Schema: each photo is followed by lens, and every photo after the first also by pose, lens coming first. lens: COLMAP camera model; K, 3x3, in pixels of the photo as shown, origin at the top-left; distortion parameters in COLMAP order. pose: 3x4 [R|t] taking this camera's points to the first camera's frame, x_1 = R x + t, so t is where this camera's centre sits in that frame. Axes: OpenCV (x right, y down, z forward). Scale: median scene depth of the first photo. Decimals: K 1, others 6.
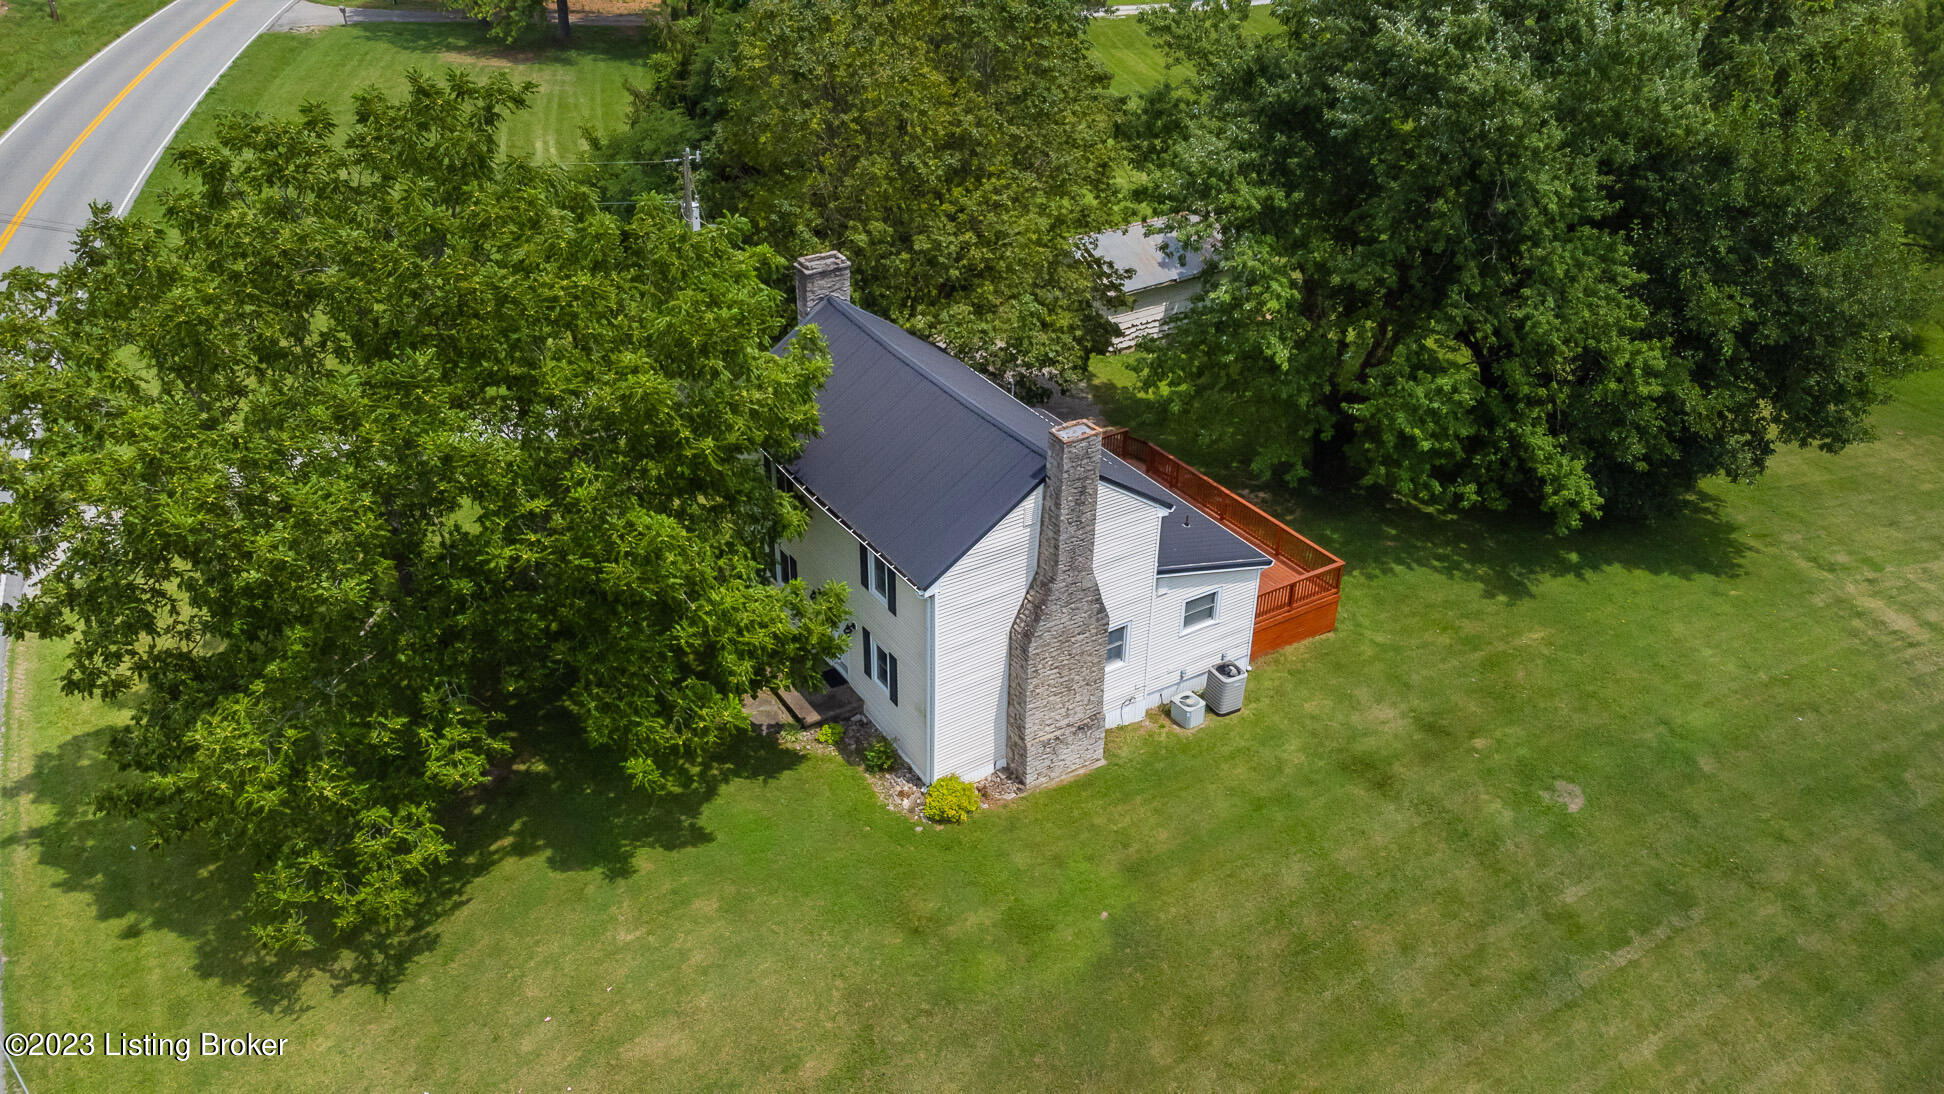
lens RADIAL K [[1460.1, 0, 972.0], [0, 1460.1, 547.0], [0, 0, 1]] dist [0.035460, 0.005350]
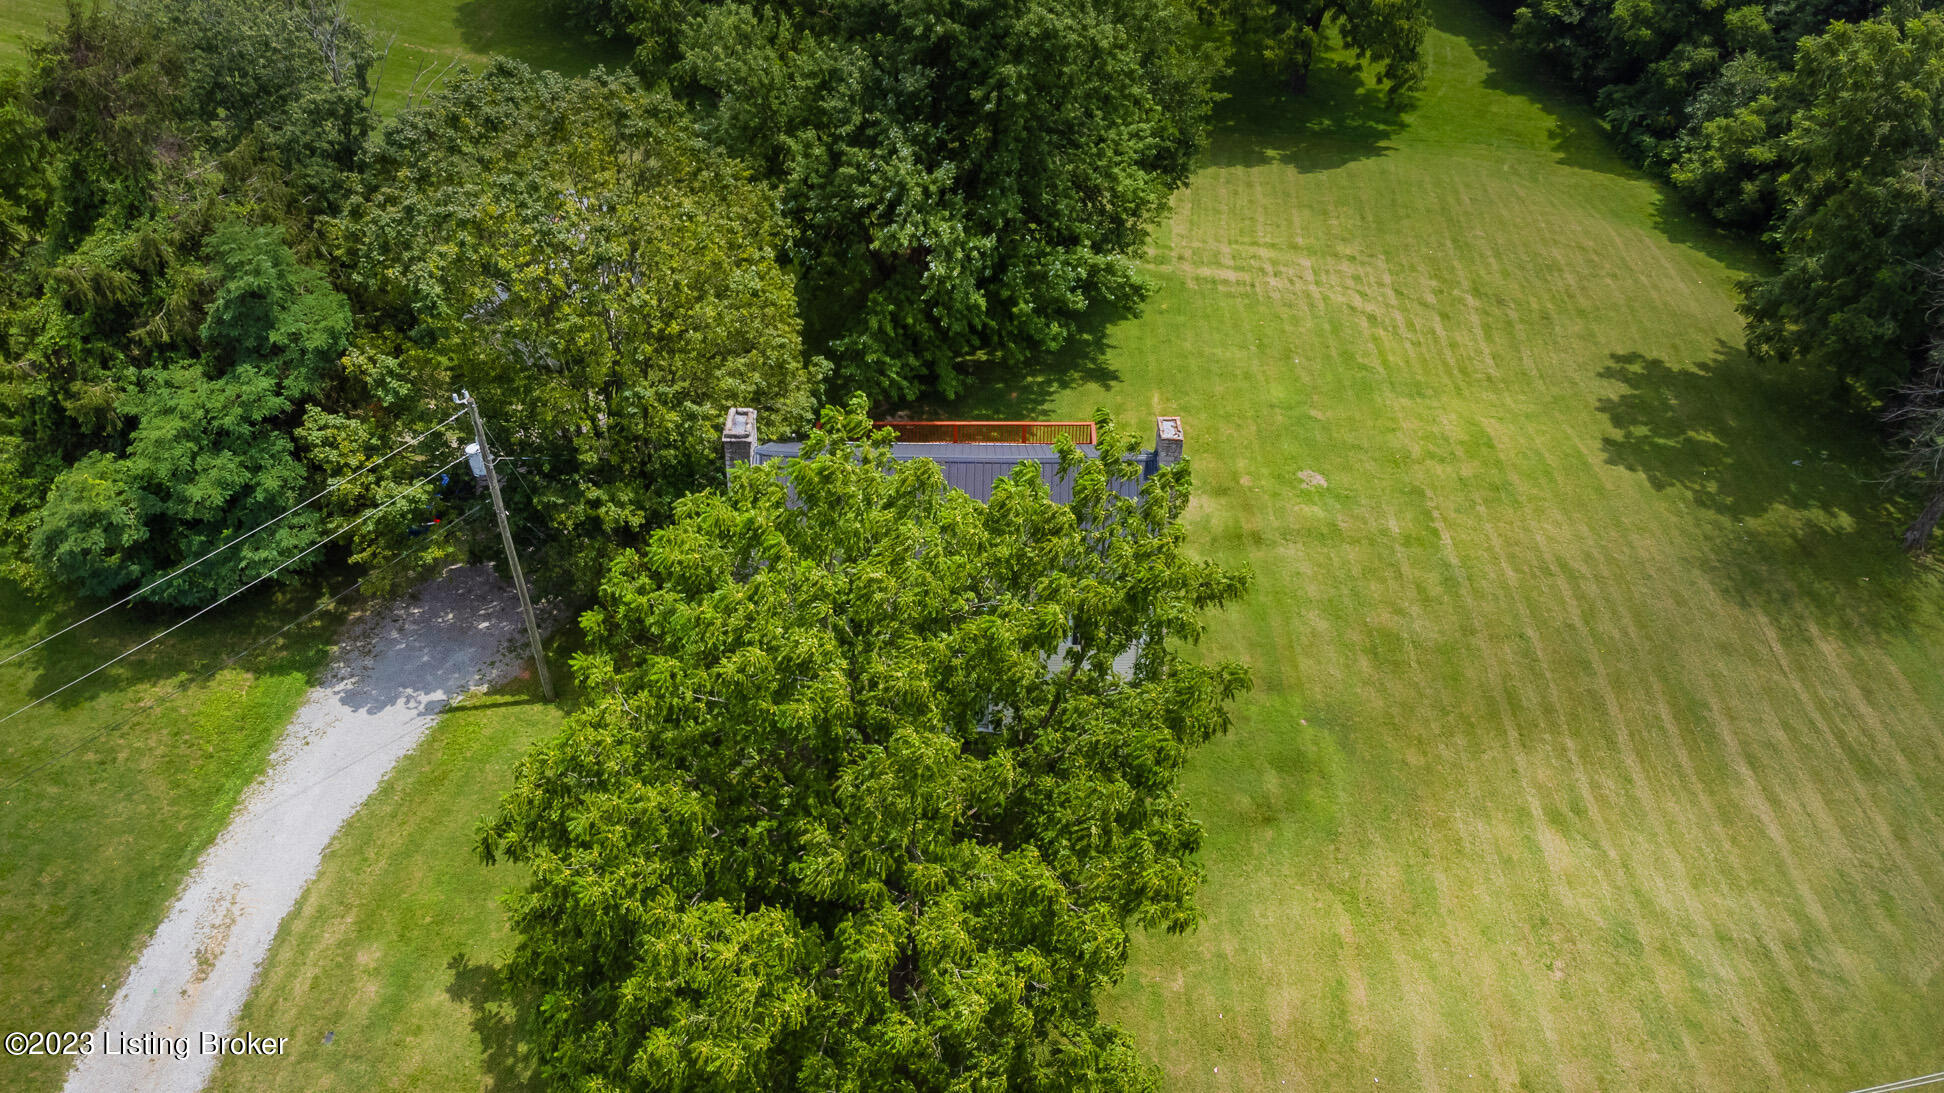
lens RADIAL K [[1460.1, 0, 972.0], [0, 1460.1, 546.5], [0, 0, 1]] dist [0.035460, 0.005350]
pose [[0.540052, -0.553506, 0.634015, -0.779657], [0.437667, 0.828143, 0.350181, -0.456050], [-0.718883, 0.088372, 0.689491, 0.241164]]
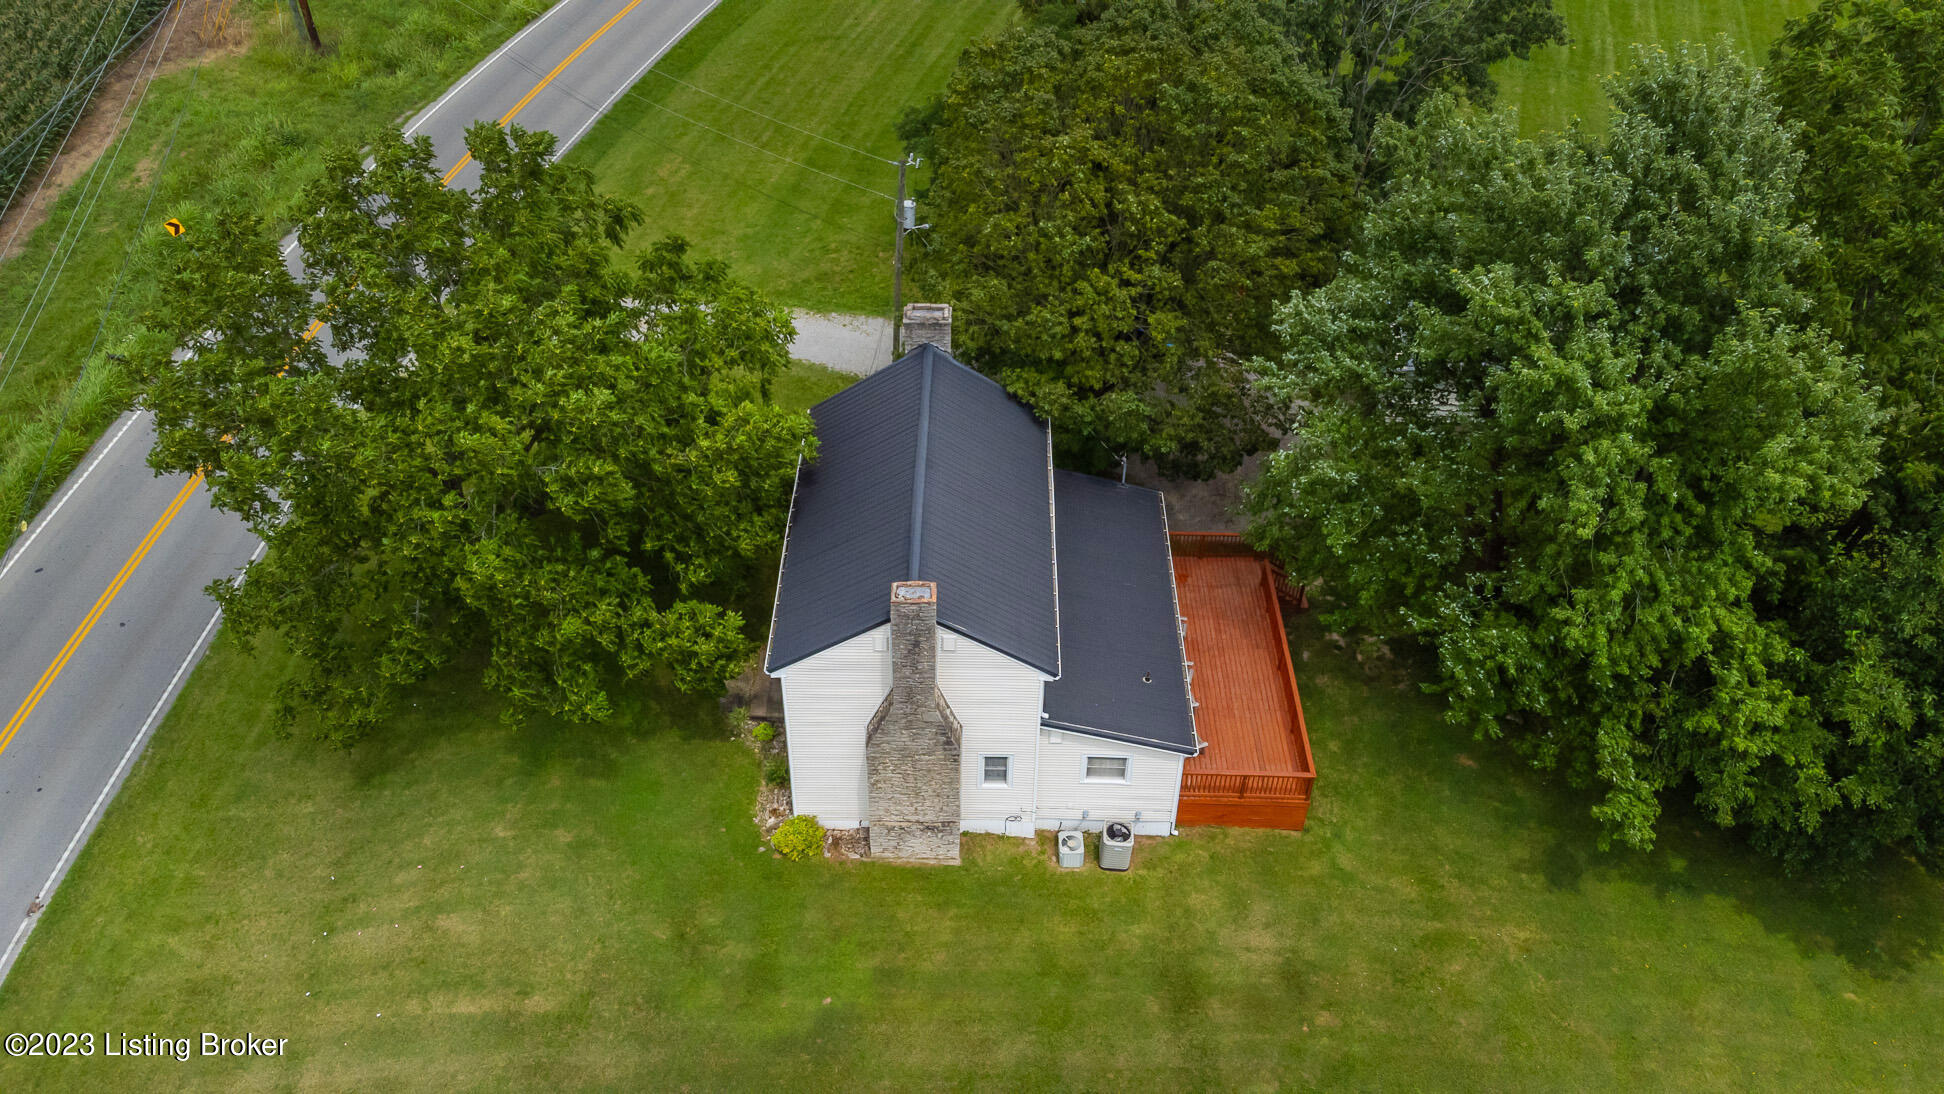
lens RADIAL K [[1460.1, 0, 972.0], [0, 1460.1, 547.0], [0, 0, 1]] dist [0.035460, 0.005350]
pose [[0.834101, 0.360278, -0.417702, 0.477899], [-0.286877, 0.930102, 0.229375, -0.325204], [0.471144, -0.071493, 0.879154, 0.088388]]
